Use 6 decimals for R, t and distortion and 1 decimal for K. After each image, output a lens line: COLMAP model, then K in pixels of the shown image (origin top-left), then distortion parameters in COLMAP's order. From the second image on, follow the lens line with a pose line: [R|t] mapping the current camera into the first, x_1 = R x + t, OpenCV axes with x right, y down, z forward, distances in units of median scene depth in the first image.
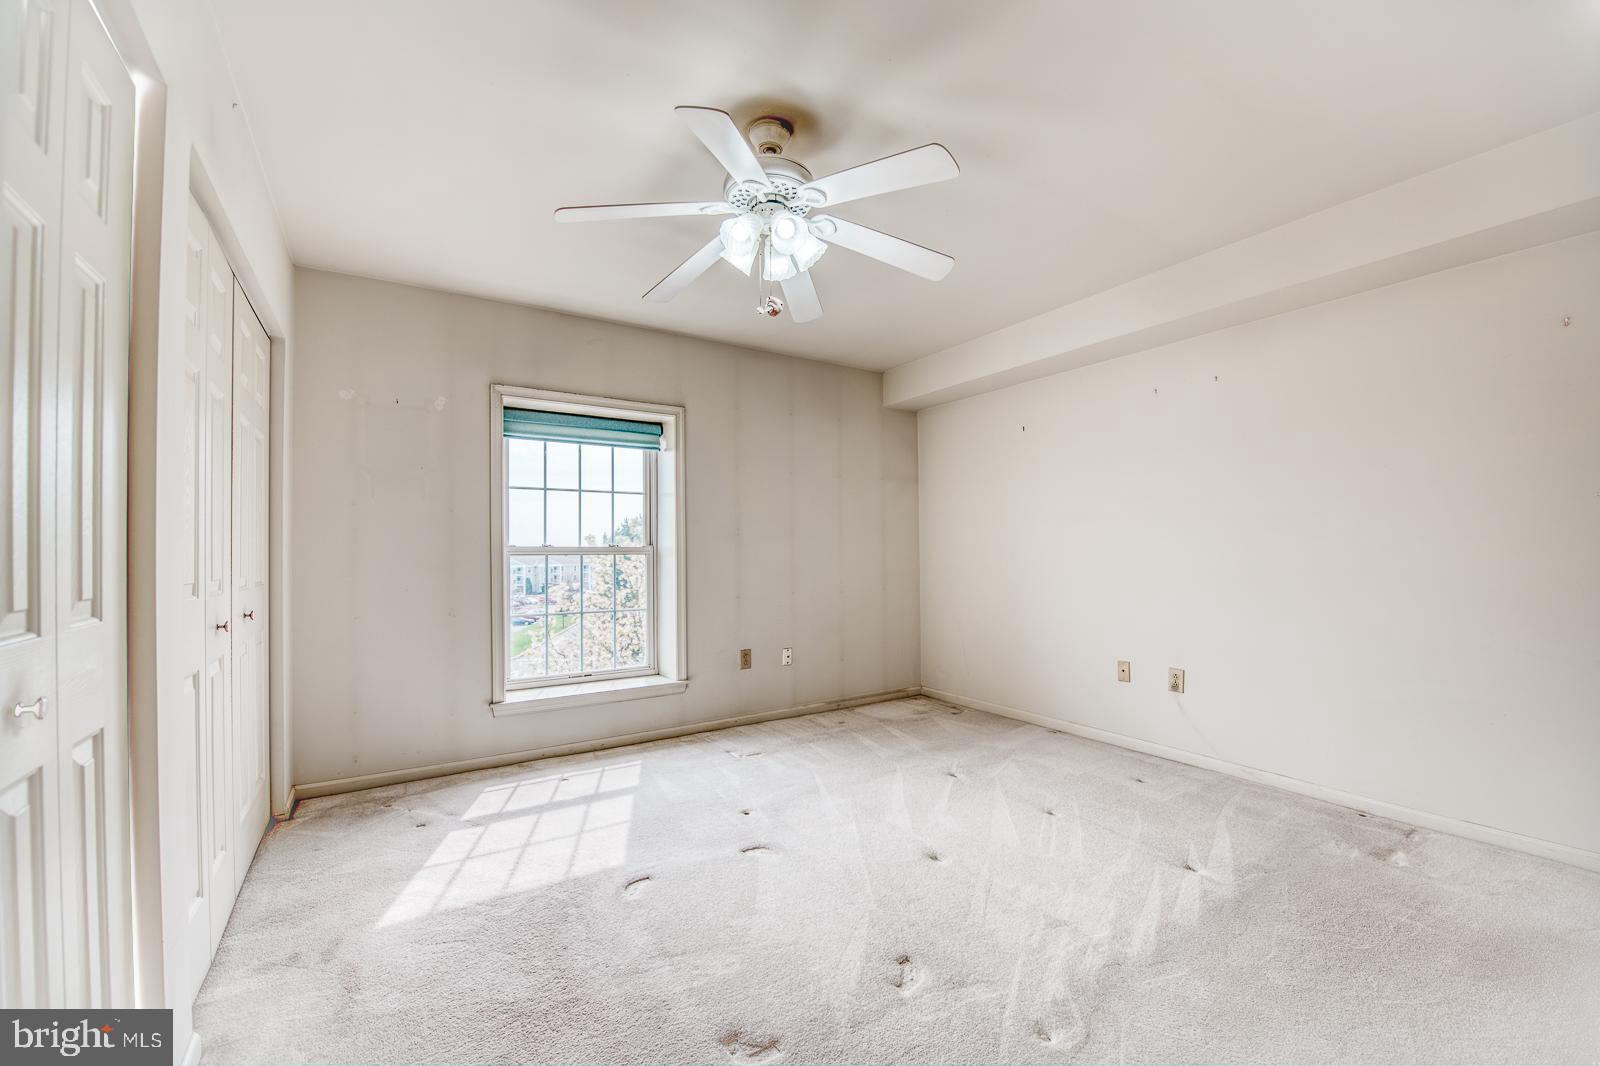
lens RADIAL K [[642.7, 0, 804.1], [0, 642.7, 547.3], [0, 0, 1]] dist [-0.018374, -0.000582]
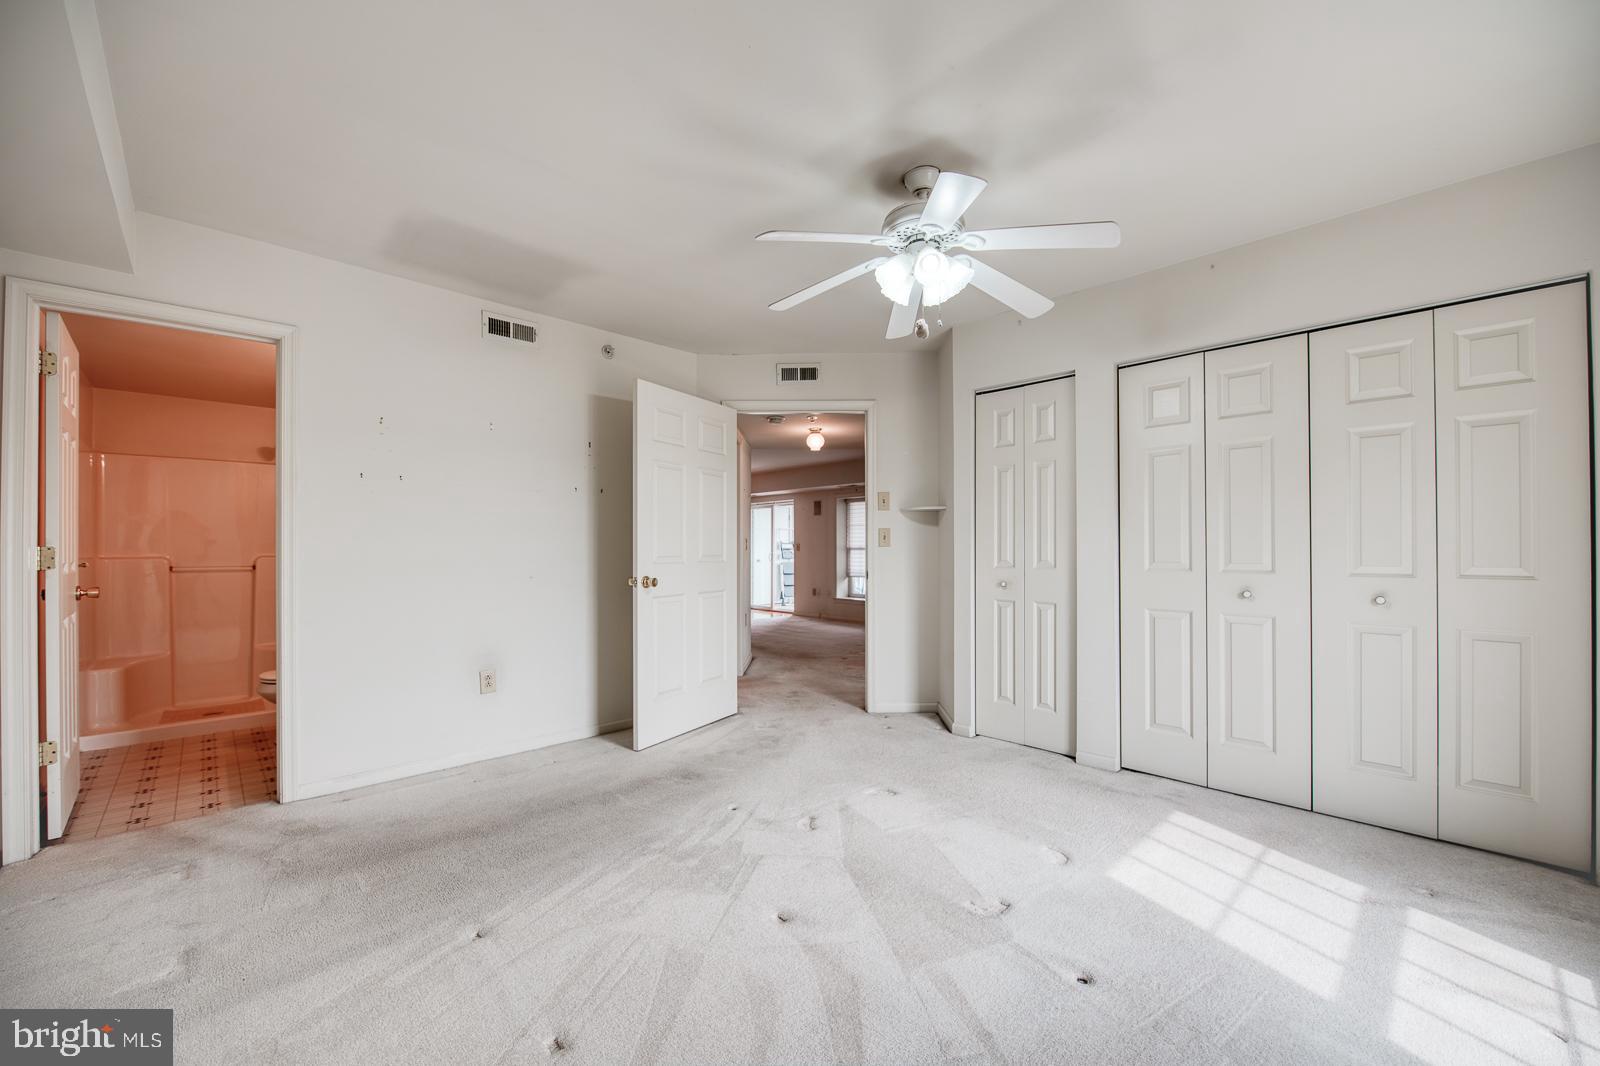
lens RADIAL K [[631.9, 0, 805.0], [0, 631.9, 544.6], [0, 0, 1]] dist [-0.009472, -0.000213]
pose [[-0.983775, 0.007515, -0.179249, 0.205665], [0.009857, 0.999877, -0.012181, 0.007834], [0.179136, -0.013751, -0.983728, 1.182565]]
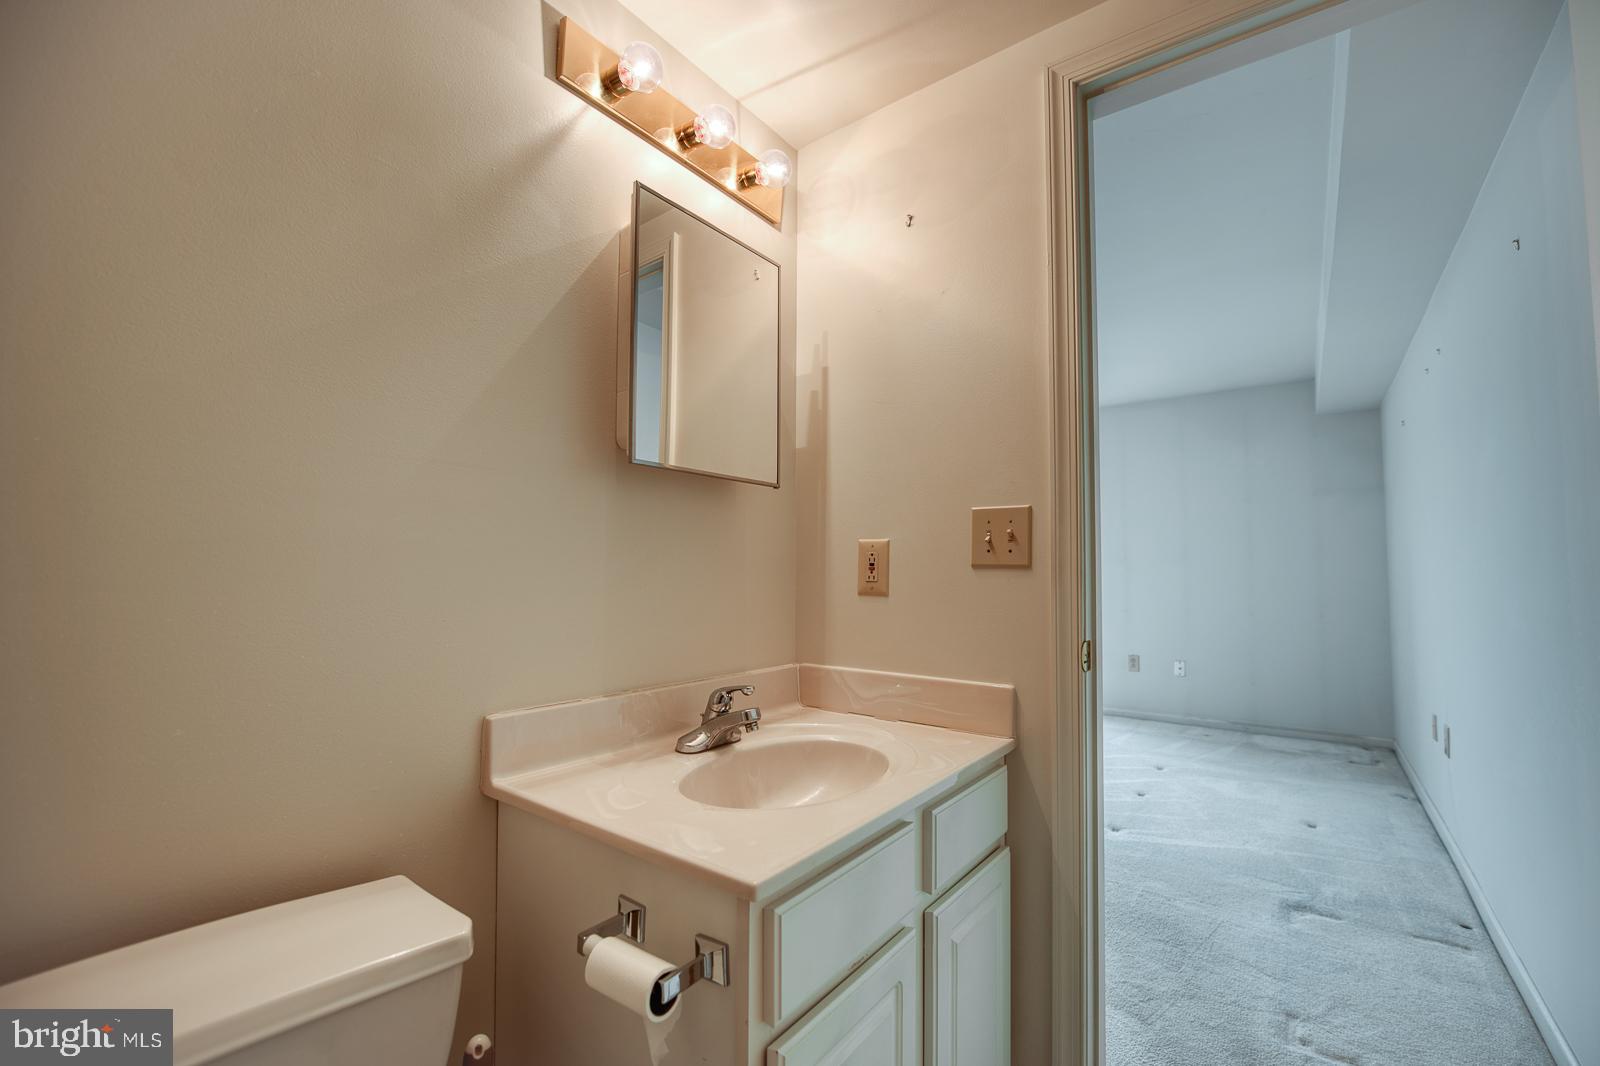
lens RADIAL K [[686.0, 0, 800.0], [0, 686.0, 533.0], [0, 0, 1]] dist [-0.011086, -0.000094]
pose [[0.342736, -0.048362, -0.938186, 1.037208], [-0.005716, 0.998548, -0.053561, 0.006372], [0.939414, 0.023720, 0.341962, -0.018311]]
